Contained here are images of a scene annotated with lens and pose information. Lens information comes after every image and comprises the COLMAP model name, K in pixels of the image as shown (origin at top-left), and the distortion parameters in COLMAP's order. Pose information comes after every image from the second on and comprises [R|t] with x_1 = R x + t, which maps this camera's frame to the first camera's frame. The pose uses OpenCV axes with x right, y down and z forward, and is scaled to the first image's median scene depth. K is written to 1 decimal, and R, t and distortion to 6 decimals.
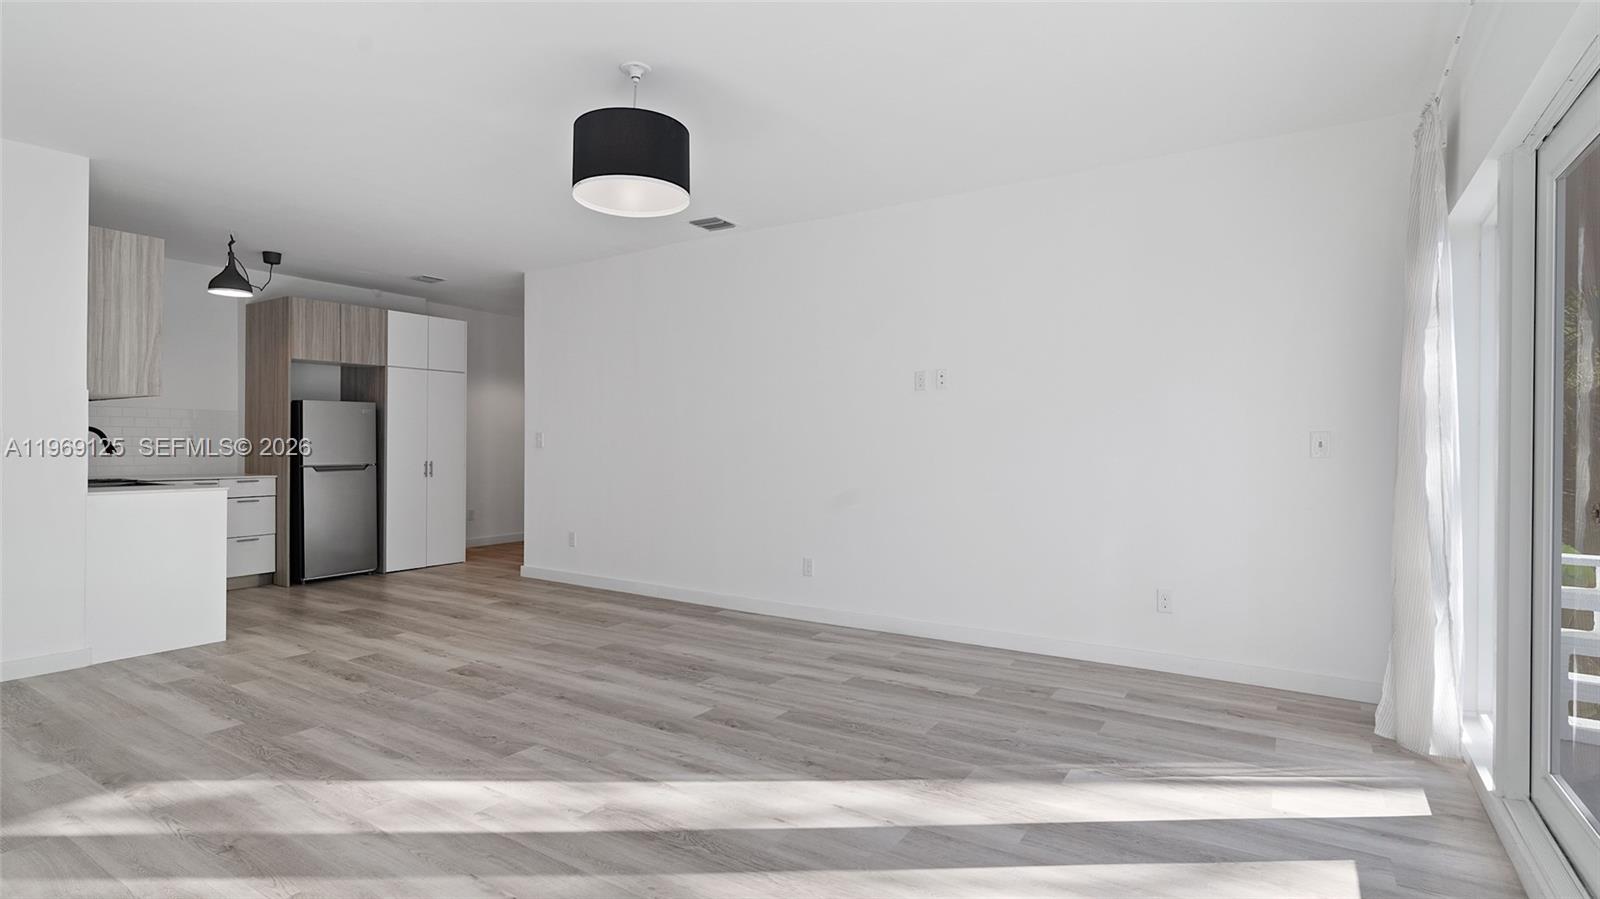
lens RADIAL K [[790.2, 0, 795.5], [0, 790.2, 429.6], [0, 0, 1]] dist [-0.001430, 0.000199]
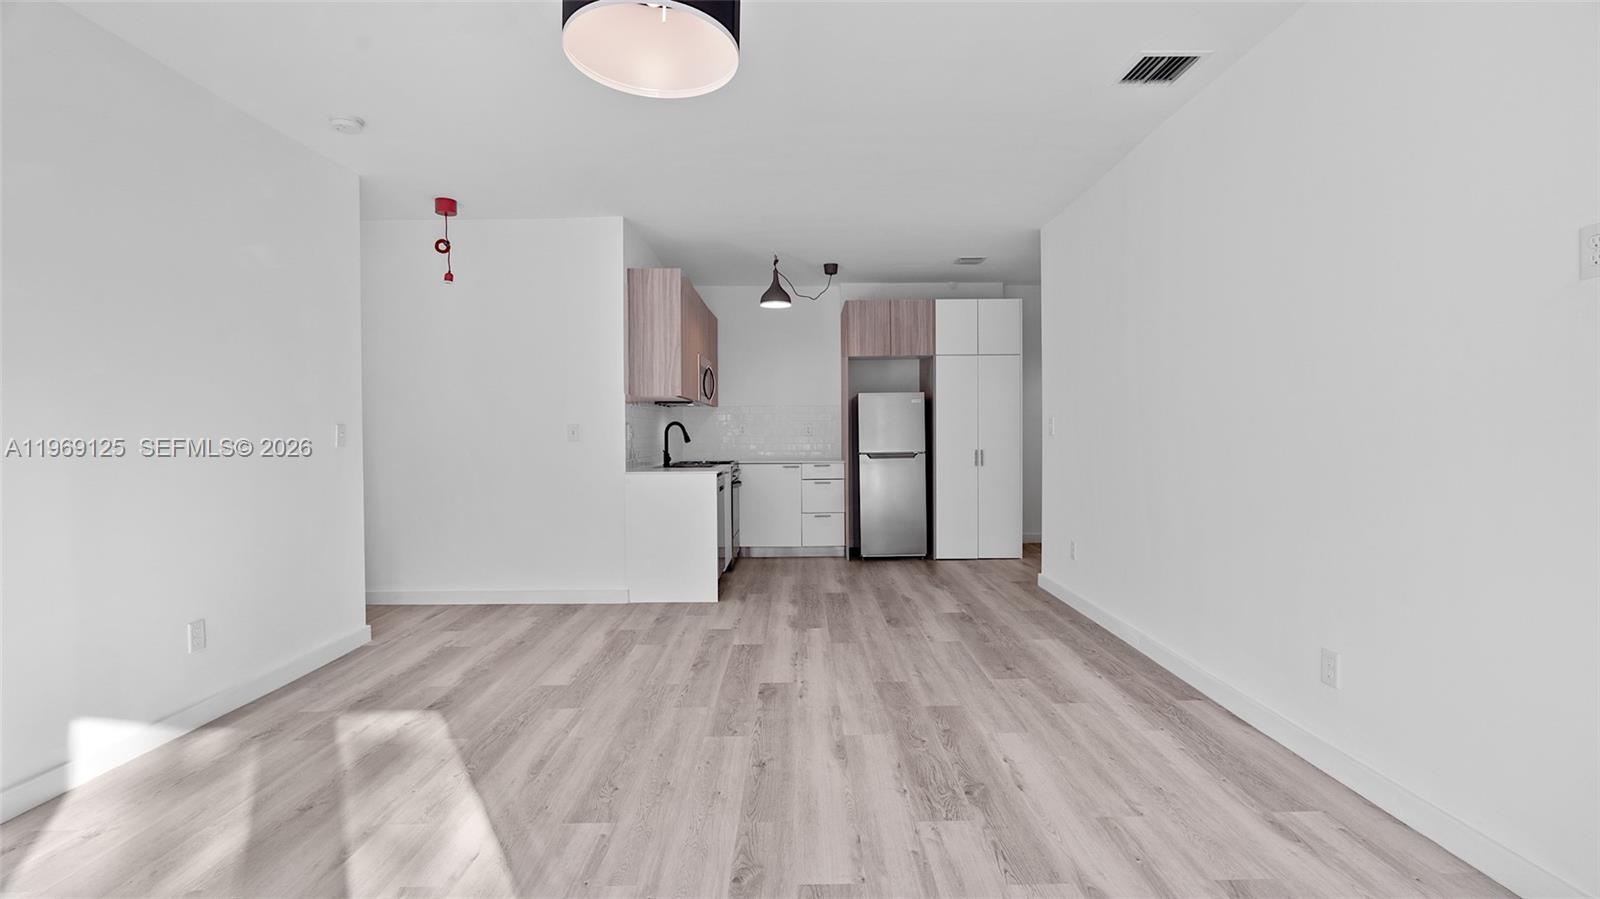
lens RADIAL K [[722.8, 0, 804.3], [0, 722.8, 443.3], [0, 0, 1]] dist [-0.004320, 0.000263]
pose [[0.548232, 0.004843, -0.836312, 0.255847], [0.025190, 0.999434, 0.022300, 0.011334], [0.835947, -0.033292, 0.547800, 0.547609]]
